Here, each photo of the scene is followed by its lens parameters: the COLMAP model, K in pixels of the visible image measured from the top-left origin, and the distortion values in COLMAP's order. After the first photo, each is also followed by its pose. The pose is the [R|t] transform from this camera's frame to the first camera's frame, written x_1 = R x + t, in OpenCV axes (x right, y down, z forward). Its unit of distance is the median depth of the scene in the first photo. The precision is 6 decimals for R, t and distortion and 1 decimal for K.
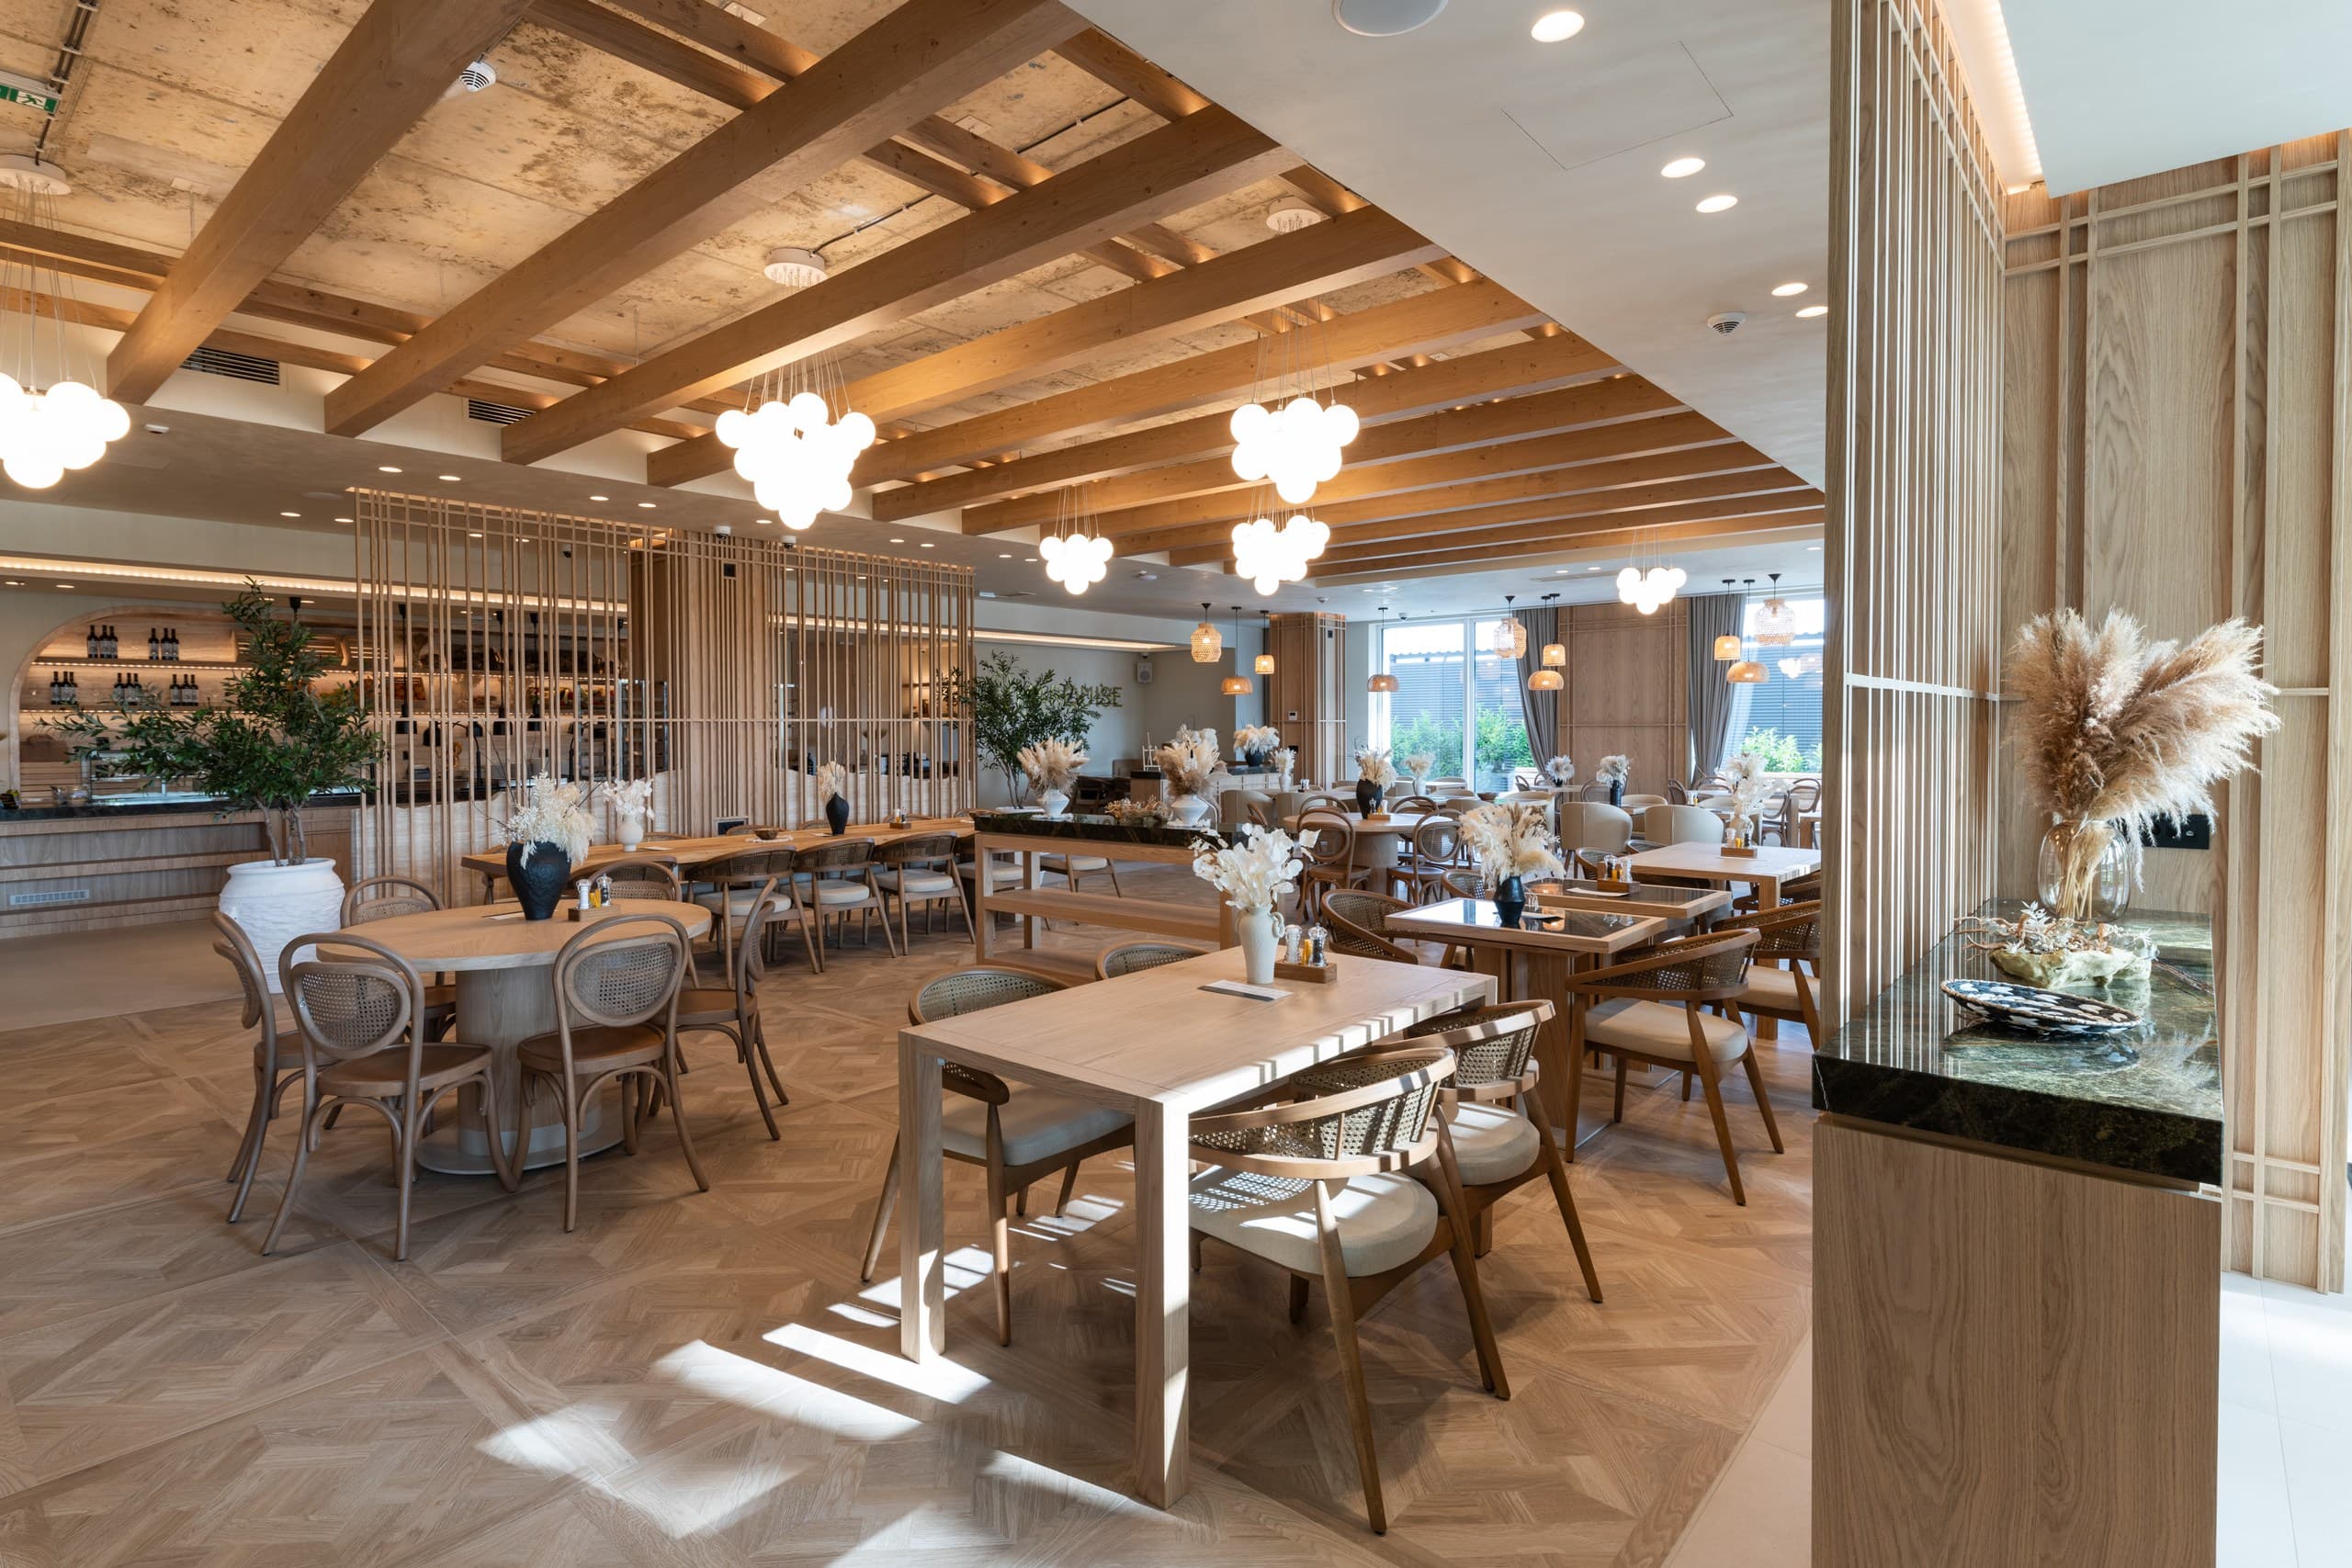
lens RADIAL K [[1165.0, 0, 1169.5], [0, 1165.0, 753.4], [0, 0, 1]] dist [0.000928, 0.000492]
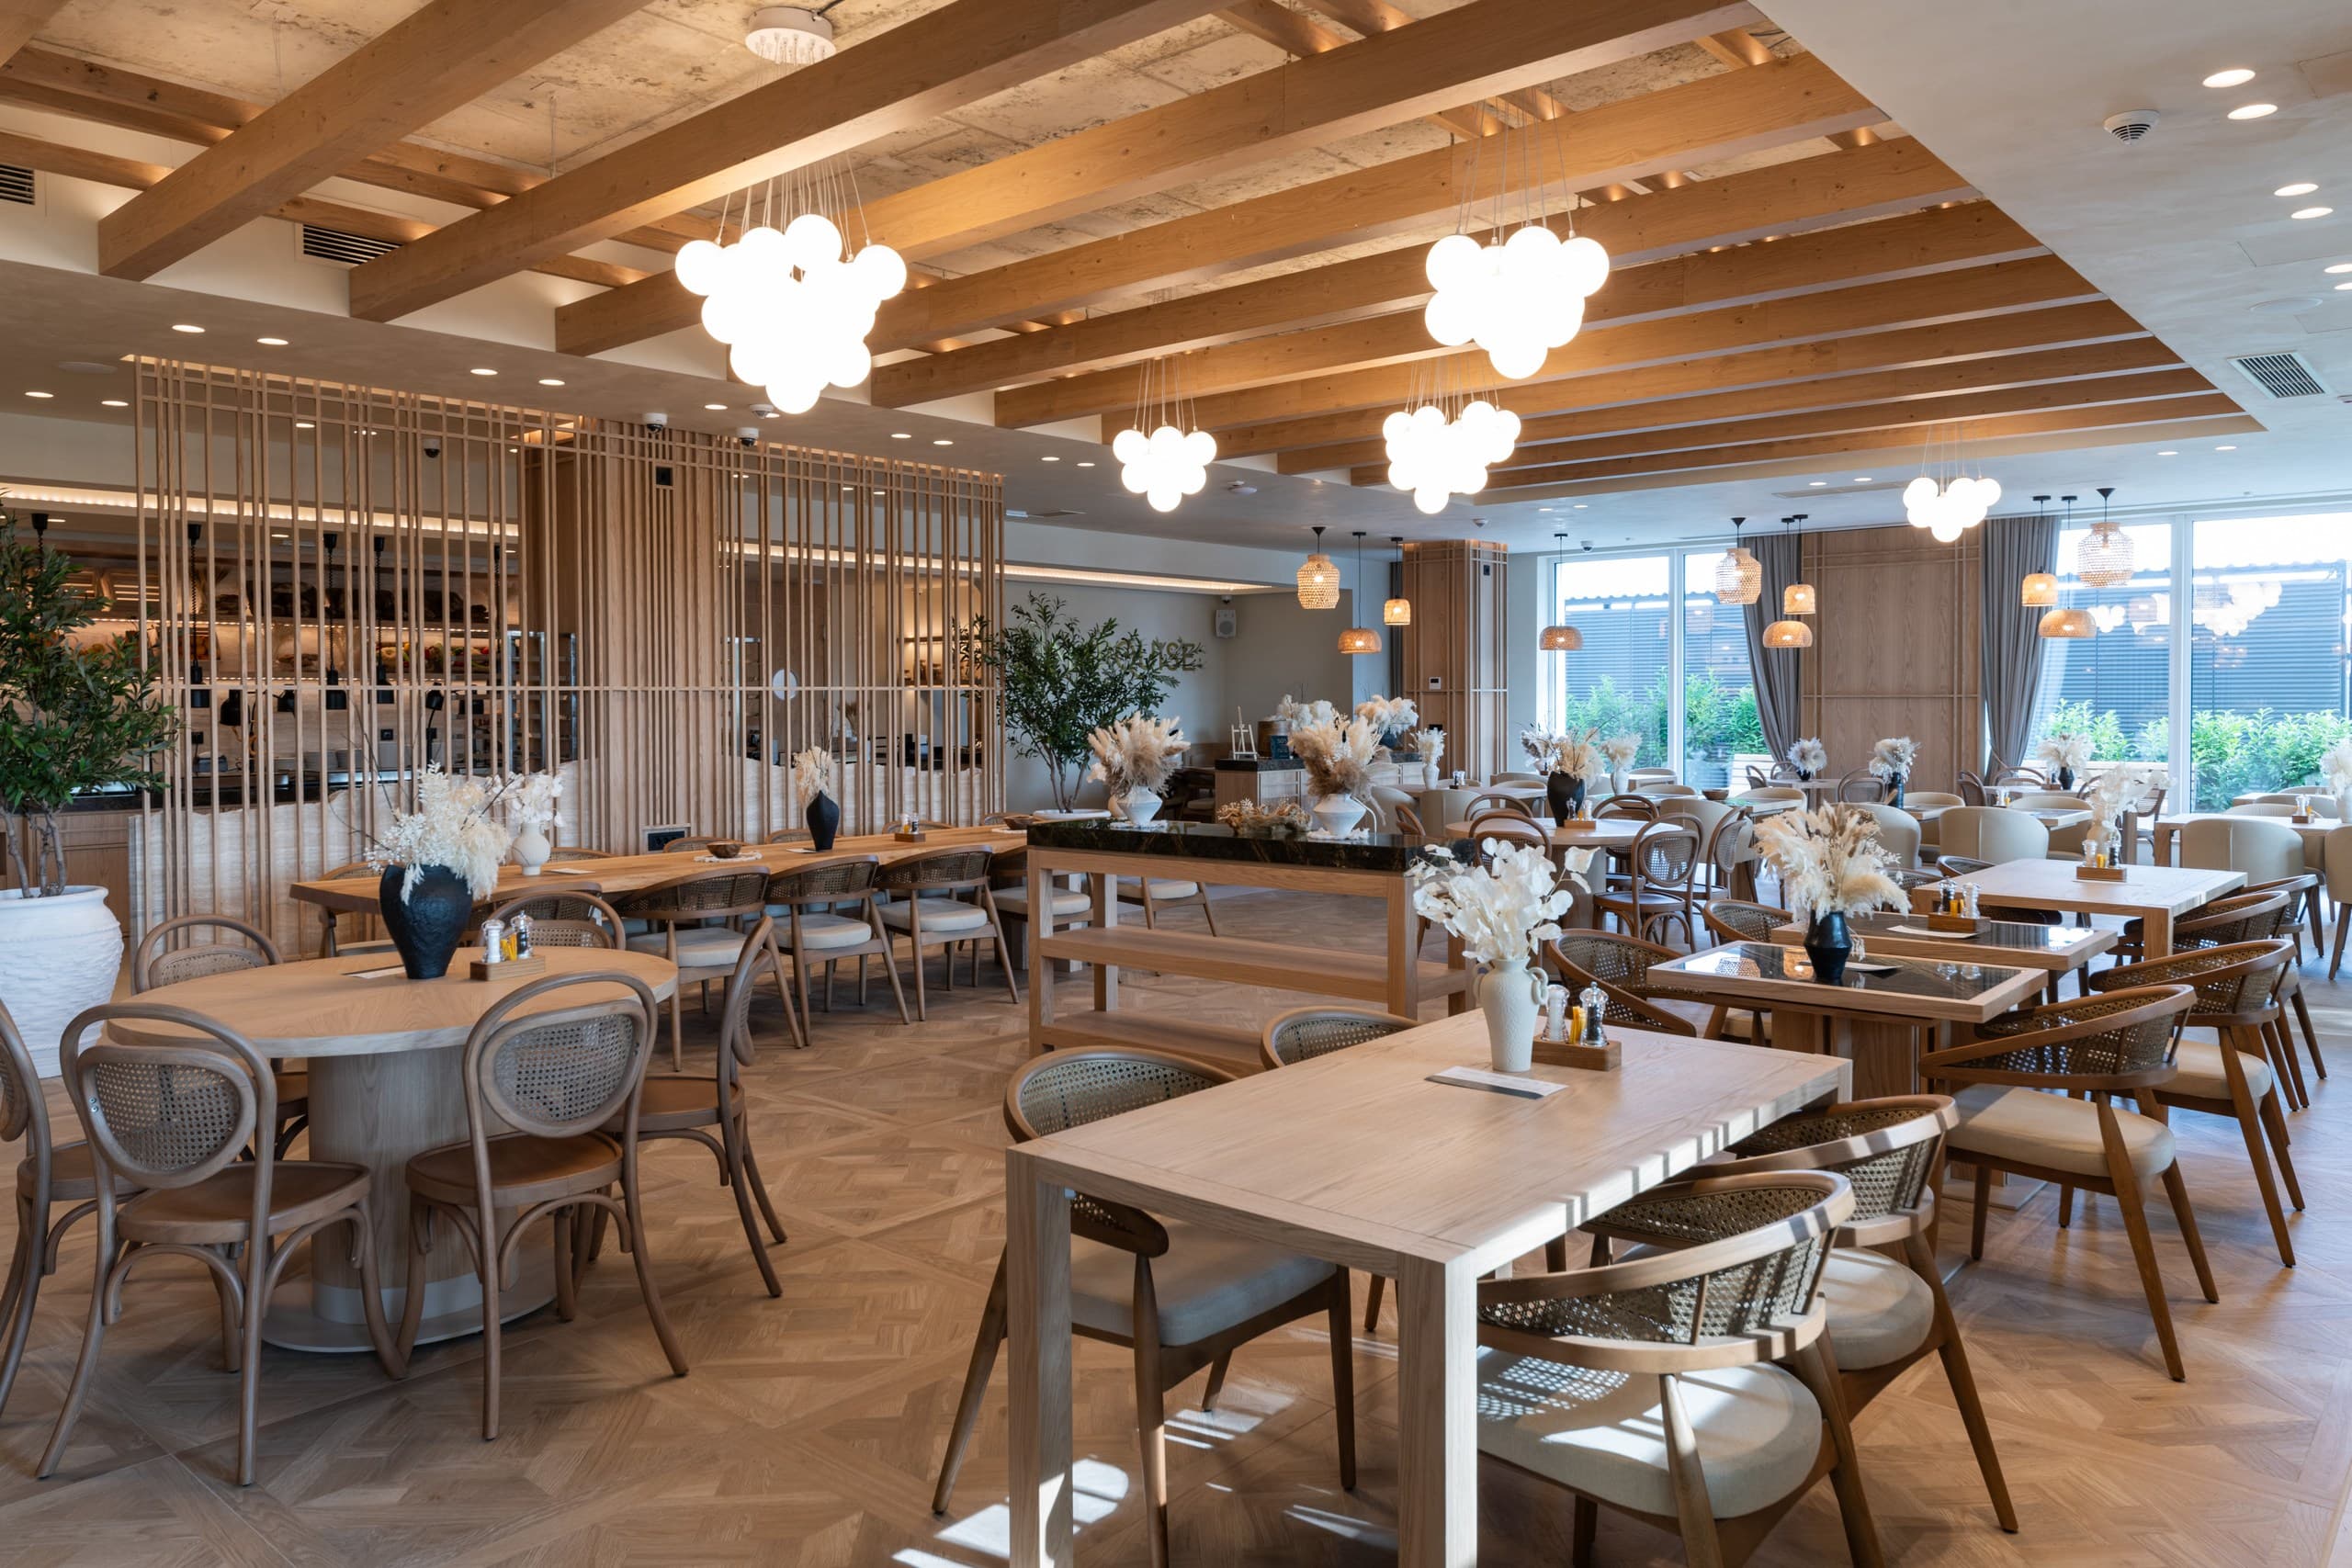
lens RADIAL K [[1527.8, 0, 1180.5], [0, 1527.8, 737.0], [0, 0, 1]] dist [0.007388, -0.018103]
pose [[0.999725, -0.000088, 0.023432, -0.099622], [0.000041, 0.999998, 0.001999, -0.001038], [-0.023433, -0.001997, 0.999723, 0.075270]]
